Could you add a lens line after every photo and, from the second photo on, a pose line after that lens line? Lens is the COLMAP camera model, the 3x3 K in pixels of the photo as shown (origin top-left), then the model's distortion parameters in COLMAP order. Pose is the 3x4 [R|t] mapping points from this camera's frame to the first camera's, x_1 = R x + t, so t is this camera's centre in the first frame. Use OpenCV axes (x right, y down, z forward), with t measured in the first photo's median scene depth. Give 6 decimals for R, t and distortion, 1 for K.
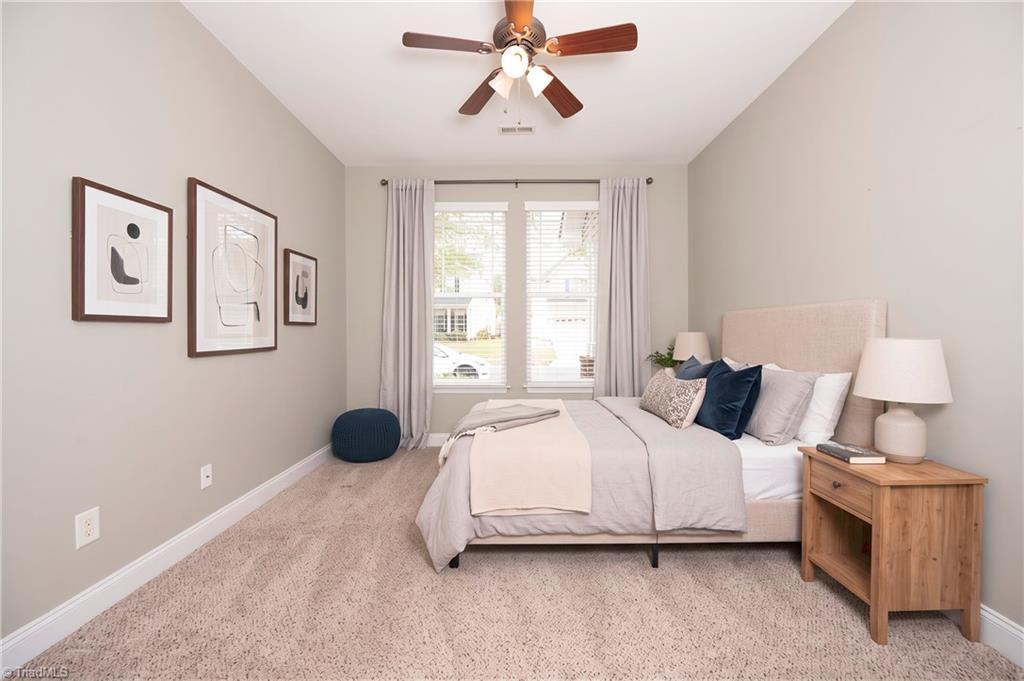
lens RADIAL K [[403.9, 0, 512.4], [0, 403.9, 338.1], [0, 0, 1]] dist [-0.000967, -0.000197]
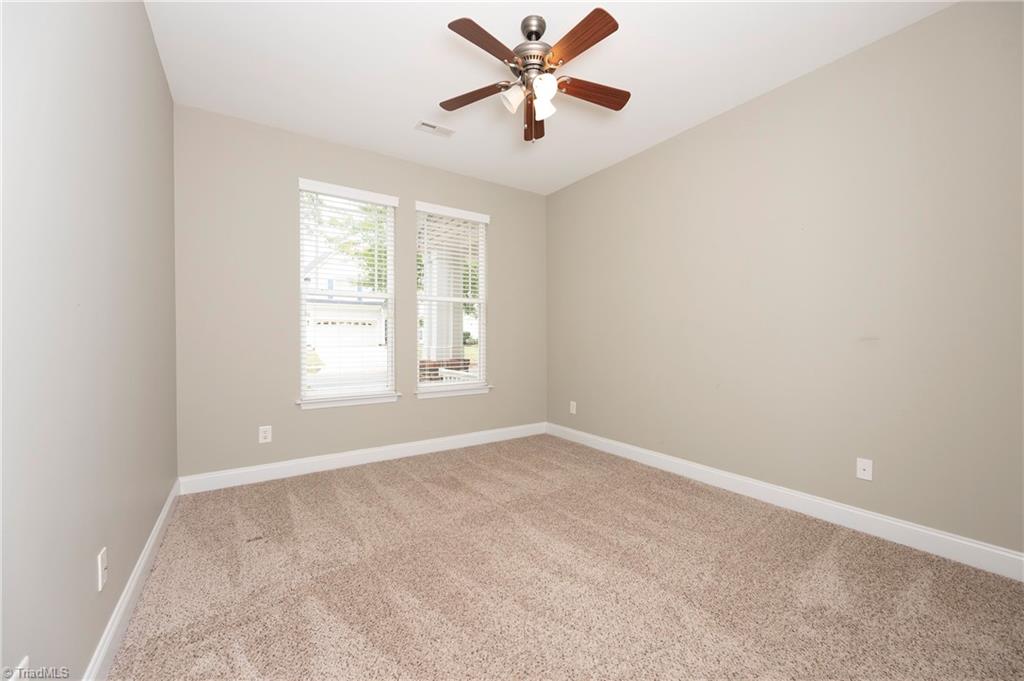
lens RADIAL K [[411.5, 0, 512.0], [0, 411.5, 340.5], [0, 0, 1]] dist [0.000404, 0.000170]
pose [[0.821328, 0.000102, 0.570456, -0.427527], [0.002832, 0.999987, -0.004258, 0.001052], [-0.570449, 0.005113, 0.821317, 0.088103]]
